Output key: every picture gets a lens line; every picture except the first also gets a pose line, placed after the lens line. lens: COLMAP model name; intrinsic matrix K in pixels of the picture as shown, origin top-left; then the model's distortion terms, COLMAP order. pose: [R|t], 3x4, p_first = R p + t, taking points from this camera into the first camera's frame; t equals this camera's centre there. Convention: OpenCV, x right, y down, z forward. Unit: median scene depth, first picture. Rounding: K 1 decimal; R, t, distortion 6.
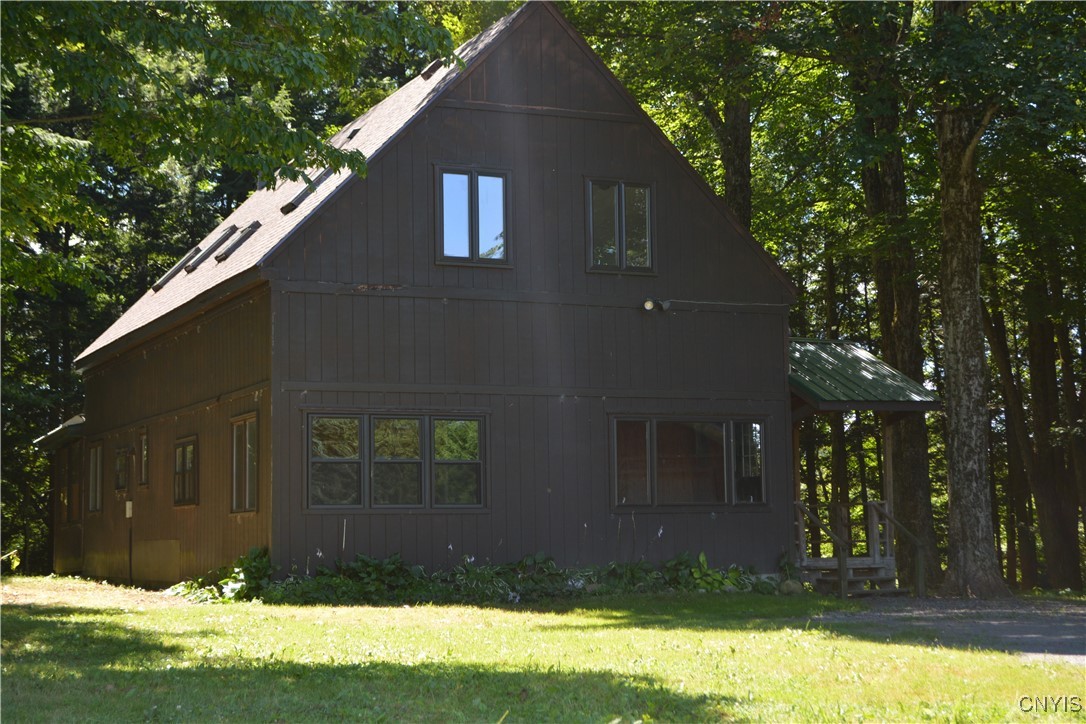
lens RADIAL K [[1706.8, 0, 567.1], [0, 1706.8, 360.8], [0, 0, 1]] dist [-0.004105, 0.037140]
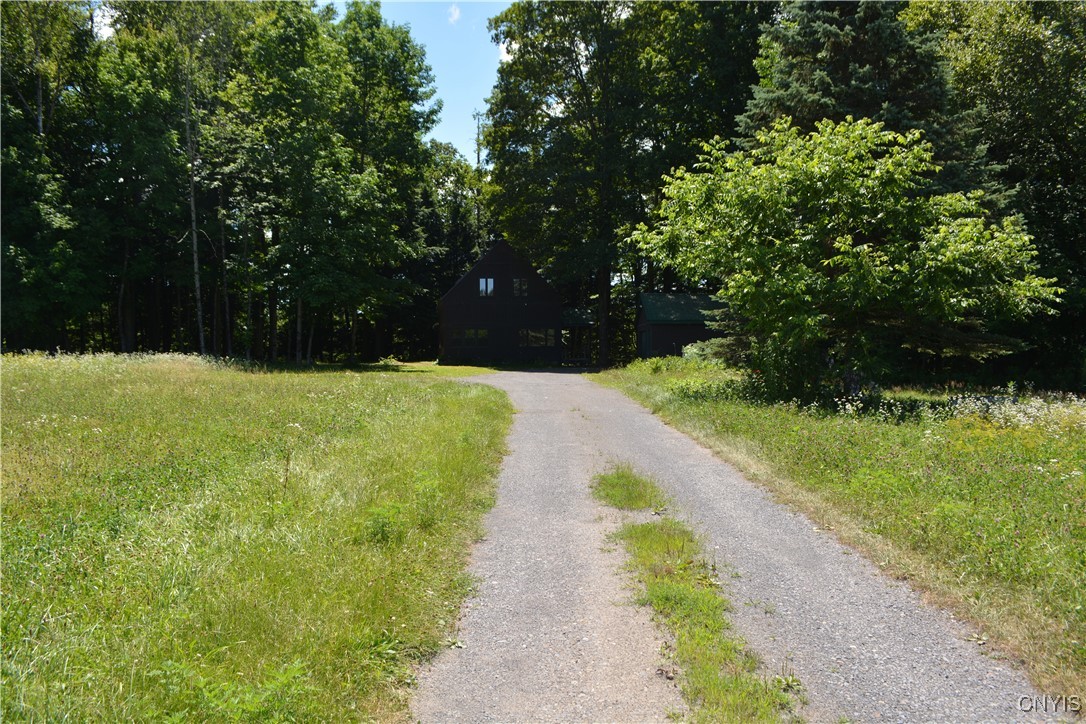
lens RADIAL K [[833.2, 0, 543.0], [0, 833.2, 362.0], [0, 0, 1]] dist [-0.085507, 0.018959]
pose [[0.955510, 0.009174, -0.294815, 0.804513], [0.025020, 0.993393, 0.112002, -0.135244], [0.293895, -0.114395, 0.948968, -1.224392]]
